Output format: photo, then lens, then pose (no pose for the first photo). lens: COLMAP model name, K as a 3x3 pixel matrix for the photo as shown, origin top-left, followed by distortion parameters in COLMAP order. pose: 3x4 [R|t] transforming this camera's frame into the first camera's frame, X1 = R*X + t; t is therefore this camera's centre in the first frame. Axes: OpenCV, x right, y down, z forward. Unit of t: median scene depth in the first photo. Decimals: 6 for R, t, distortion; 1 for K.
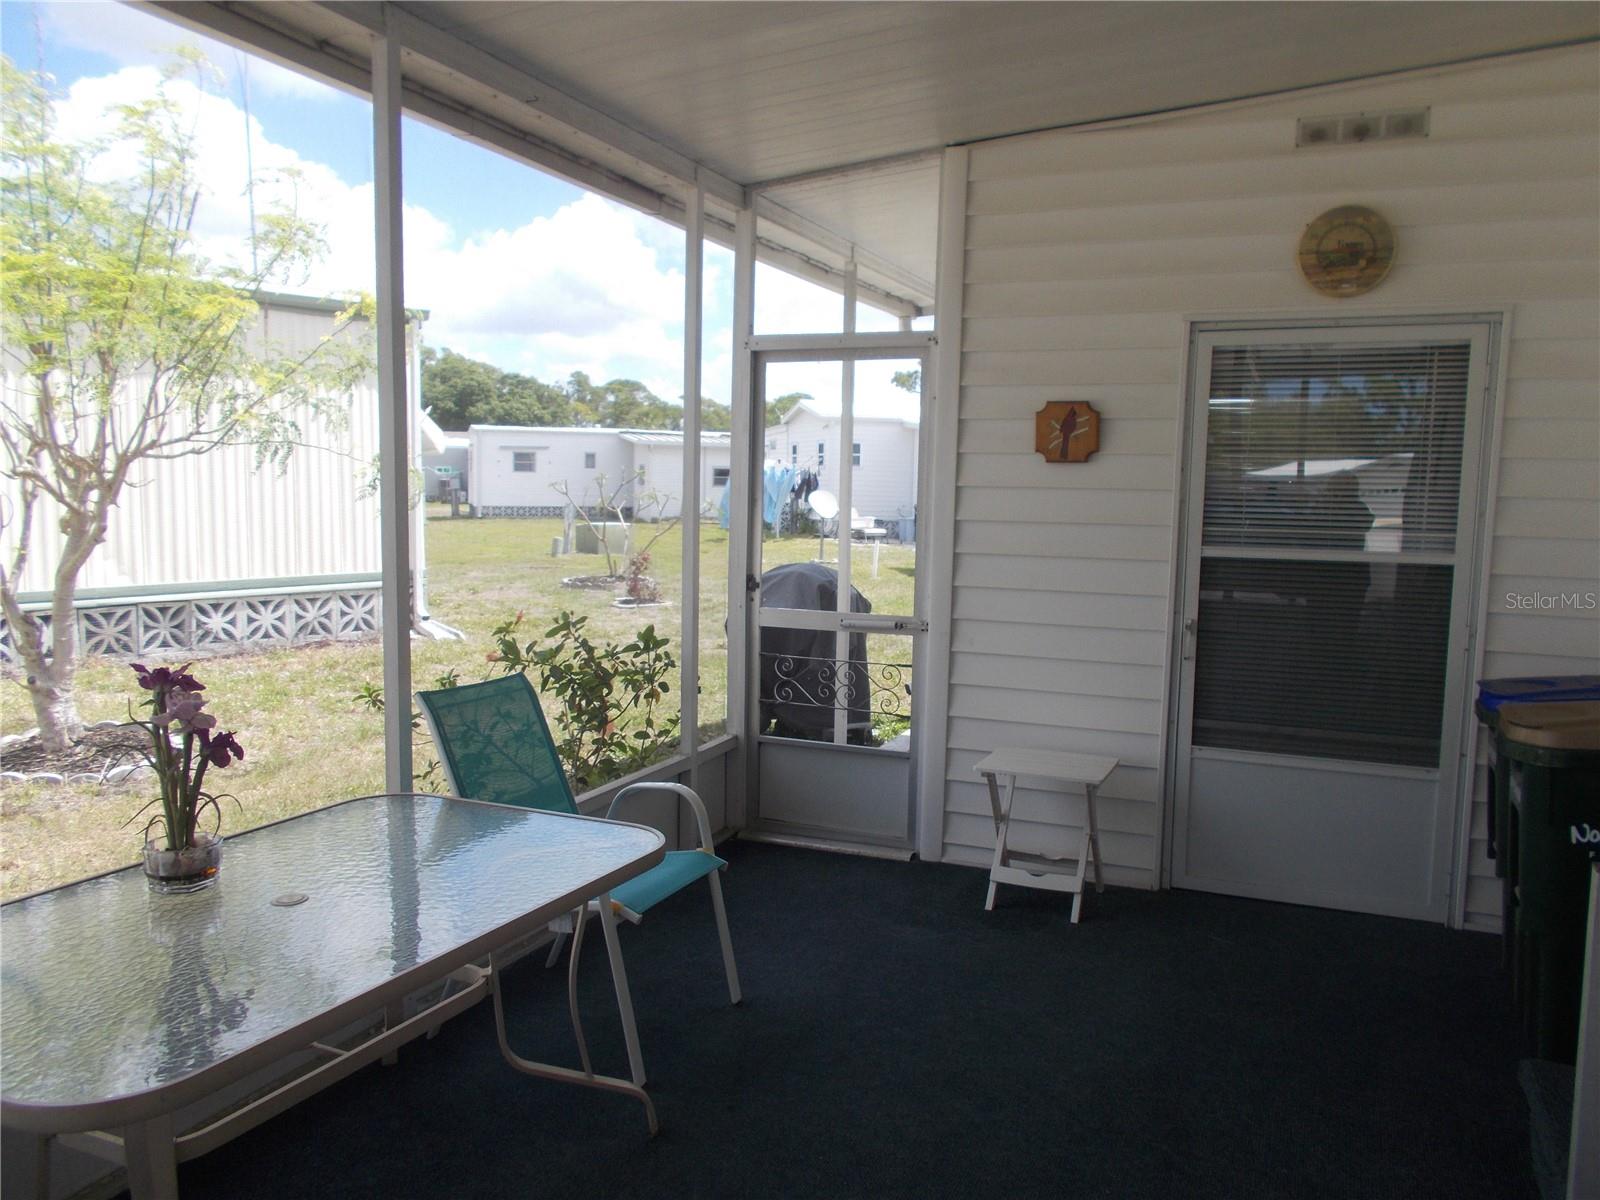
lens RADIAL K [[1206.1, 0, 800.0], [0, 1206.1, 600.0], [0, 0, 1]] dist [-0.001791, 0.000323]
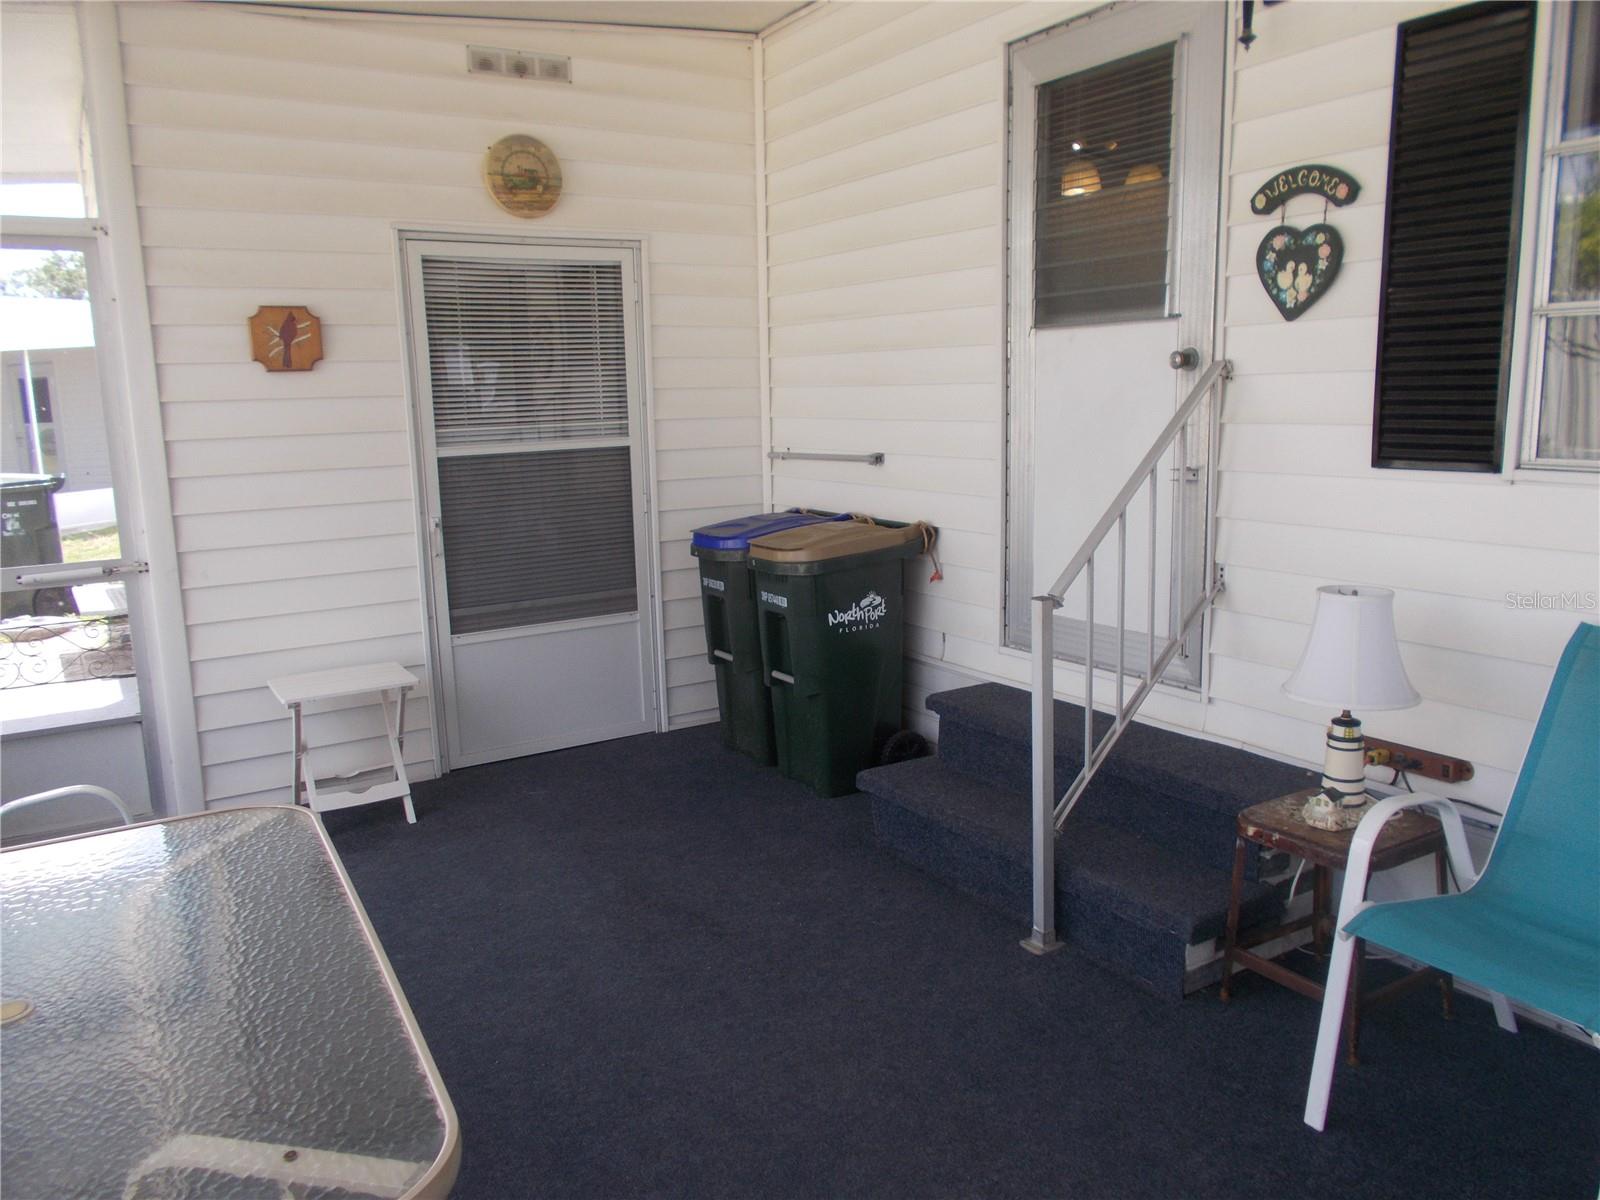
lens RADIAL K [[1206.1, 0, 800.0], [0, 1206.1, 600.0], [0, 0, 1]] dist [-0.001791, 0.000323]
pose [[0.584380, -0.174439, 0.792509, -0.355605], [0.118642, 0.984494, 0.129212, -0.012208], [-0.802760, 0.018516, 0.596015, 0.120449]]
